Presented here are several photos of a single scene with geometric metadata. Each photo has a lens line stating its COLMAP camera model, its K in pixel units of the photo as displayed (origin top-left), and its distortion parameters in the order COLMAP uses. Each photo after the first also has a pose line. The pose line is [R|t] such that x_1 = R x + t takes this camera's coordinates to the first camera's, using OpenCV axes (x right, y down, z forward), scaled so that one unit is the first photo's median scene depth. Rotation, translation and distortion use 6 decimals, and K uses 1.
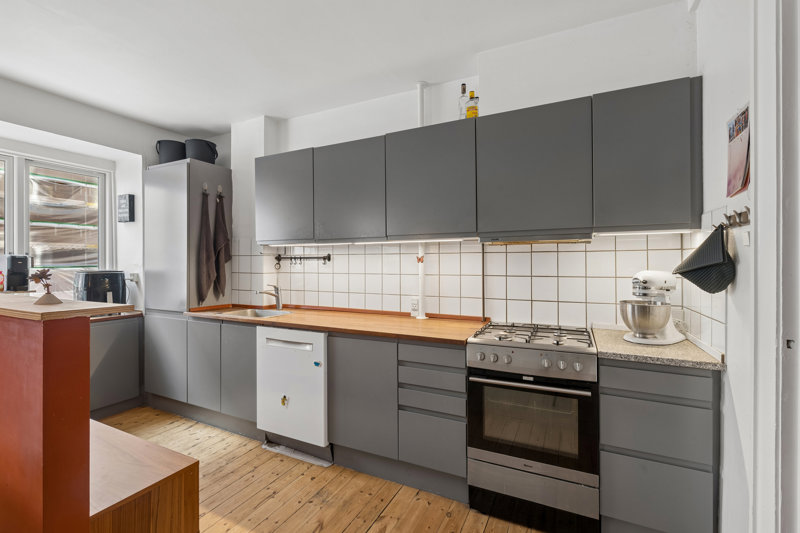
lens RADIAL K [[351.3, 0, 402.0], [0, 351.3, 261.4], [0, 0, 1]] dist [-0.003757, -0.000377]
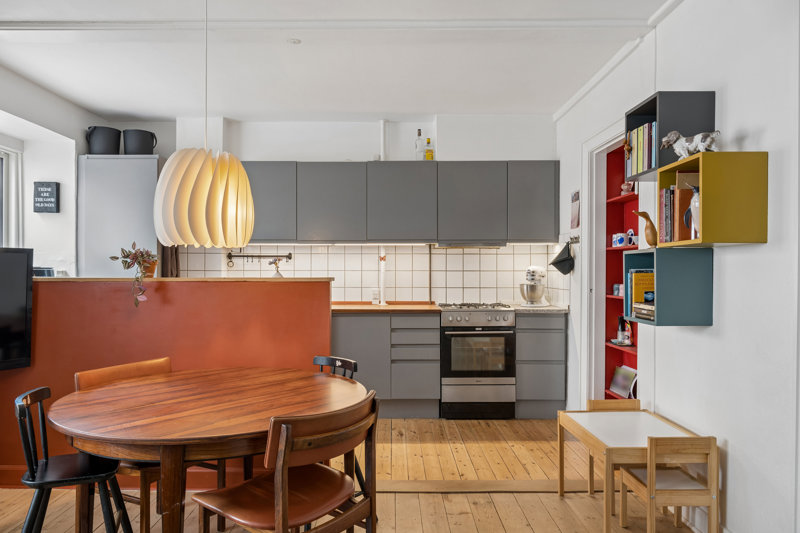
lens RADIAL K [[538.5, 0, 380.9], [0, 538.5, 273.0], [0, 0, 1]] dist [-0.008353, -0.000579]
pose [[0.903707, 0.004890, 0.428123, -1.050758], [-0.005281, 0.999986, -0.000274, 0.062873], [-0.428119, -0.002013, 0.903720, -1.013973]]
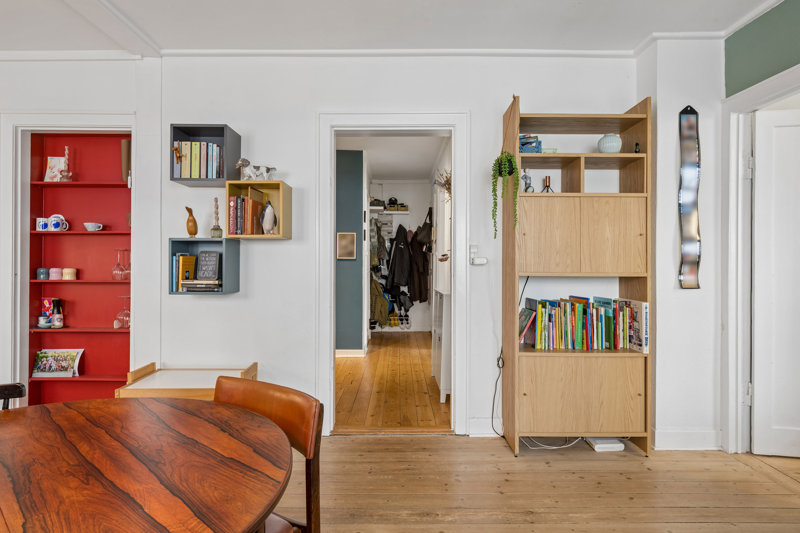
lens RADIAL K [[475.9, 0, 398.1], [0, 475.9, 266.9], [0, 0, 1]] dist [-0.004462, -0.000216]
pose [[-0.441506, 0.004443, 0.897247, -1.561524], [-0.000885, 0.999985, -0.005388, 0.103039], [-0.897258, -0.003173, -0.441496, 0.041682]]
